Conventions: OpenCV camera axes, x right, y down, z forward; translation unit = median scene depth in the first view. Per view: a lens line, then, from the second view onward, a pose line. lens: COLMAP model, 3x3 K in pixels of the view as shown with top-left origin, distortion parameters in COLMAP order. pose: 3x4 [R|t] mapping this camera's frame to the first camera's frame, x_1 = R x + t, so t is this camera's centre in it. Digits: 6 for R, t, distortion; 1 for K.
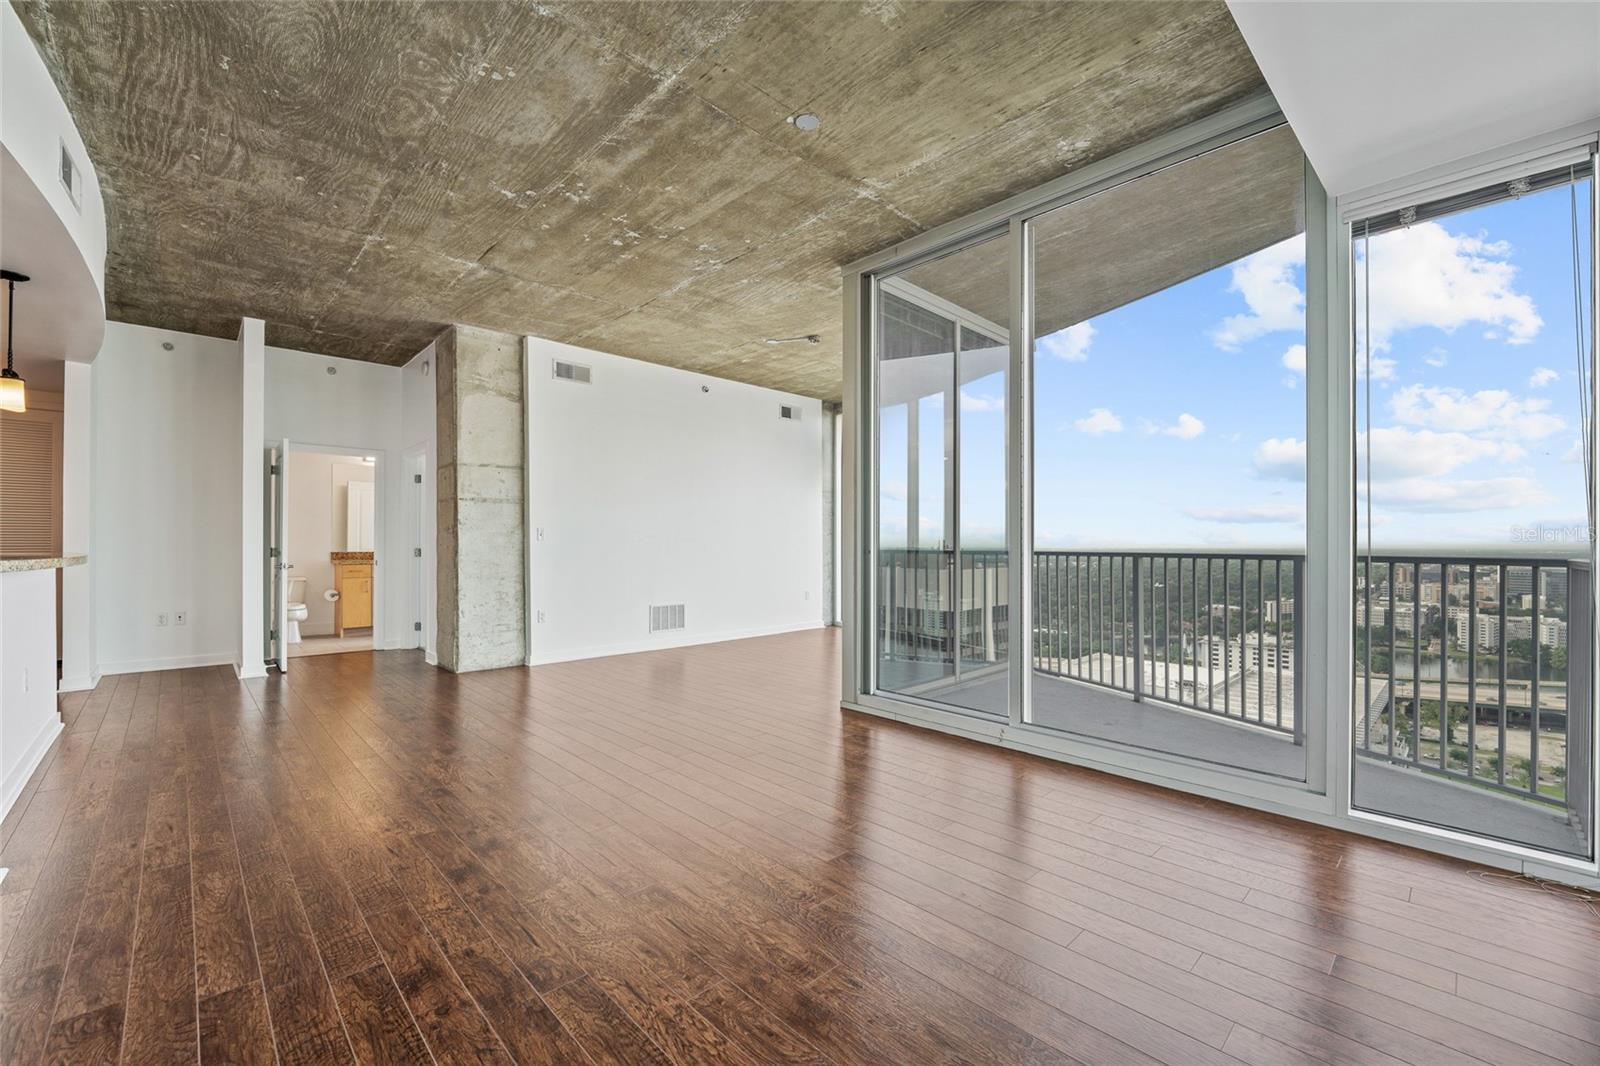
lens RADIAL K [[646.7, 0, 804.0], [0, 646.7, 546.7], [0, 0, 1]] dist [0.002414, -0.000140]
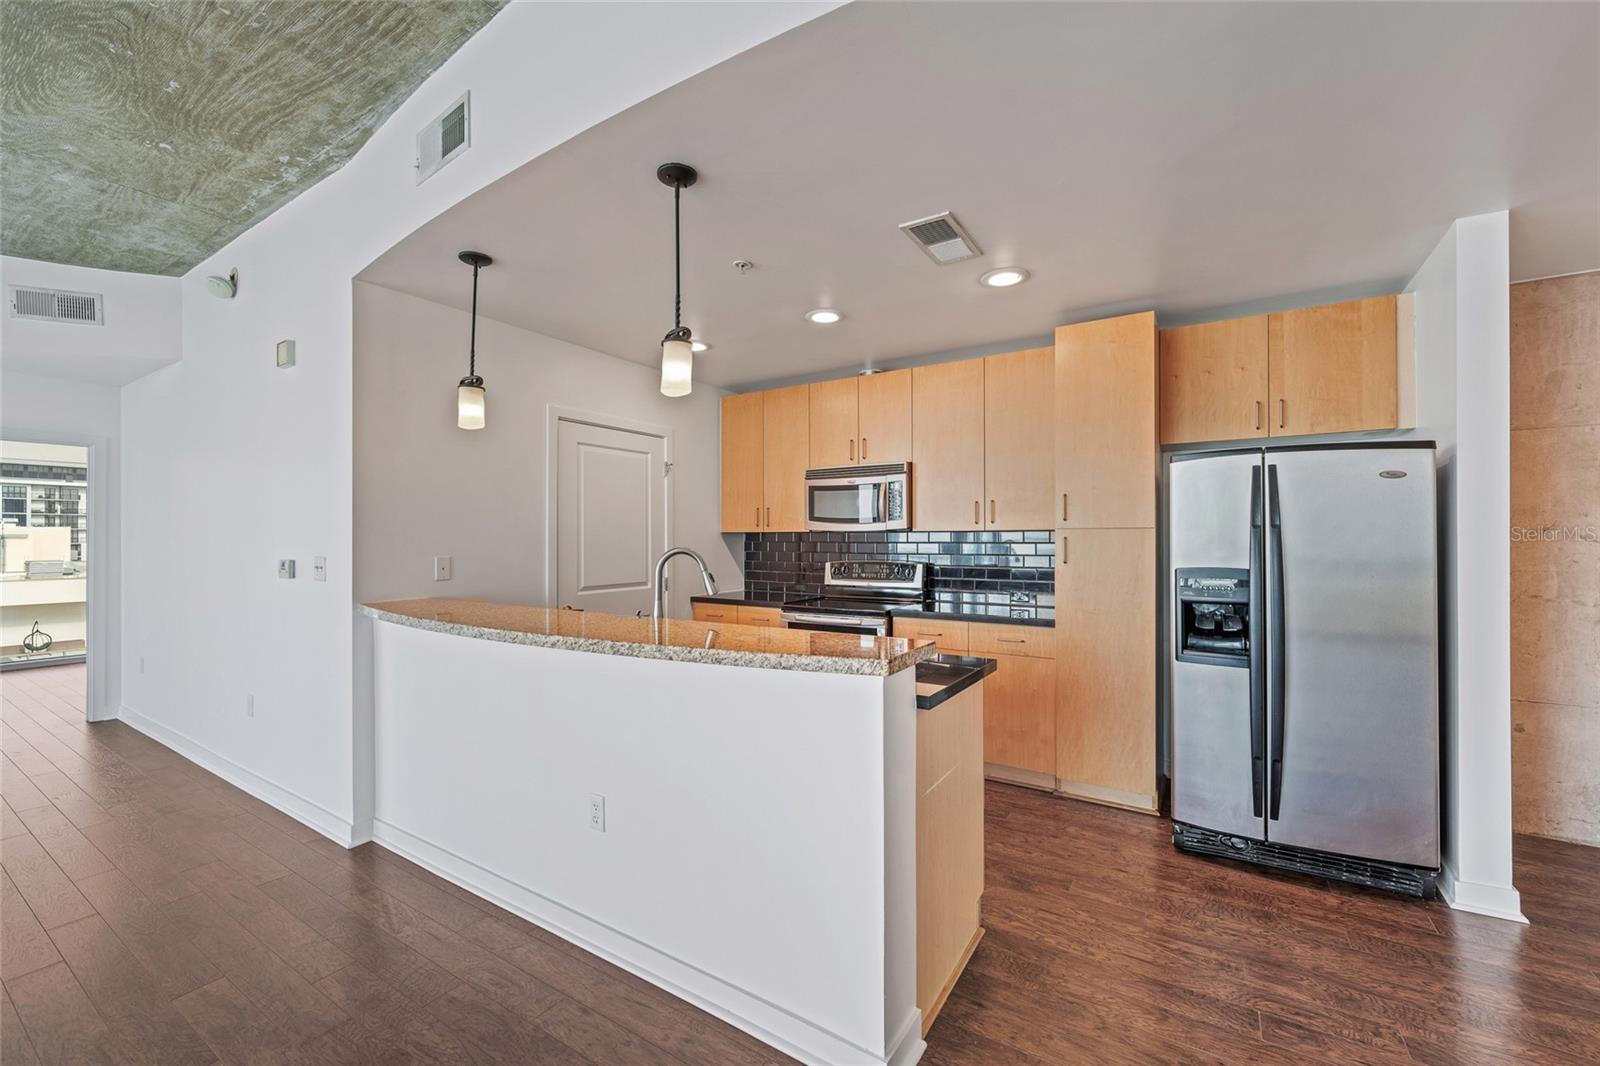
lens RADIAL K [[646.7, 0, 810.8], [0, 646.7, 536.2], [0, 0, 1]] dist [0.002414, -0.000140]
pose [[-0.970808, -0.002347, -0.239845, -0.691830], [-0.002963, 0.999993, 0.002206, -0.045416], [0.239838, 0.002852, -0.970809, 0.942328]]
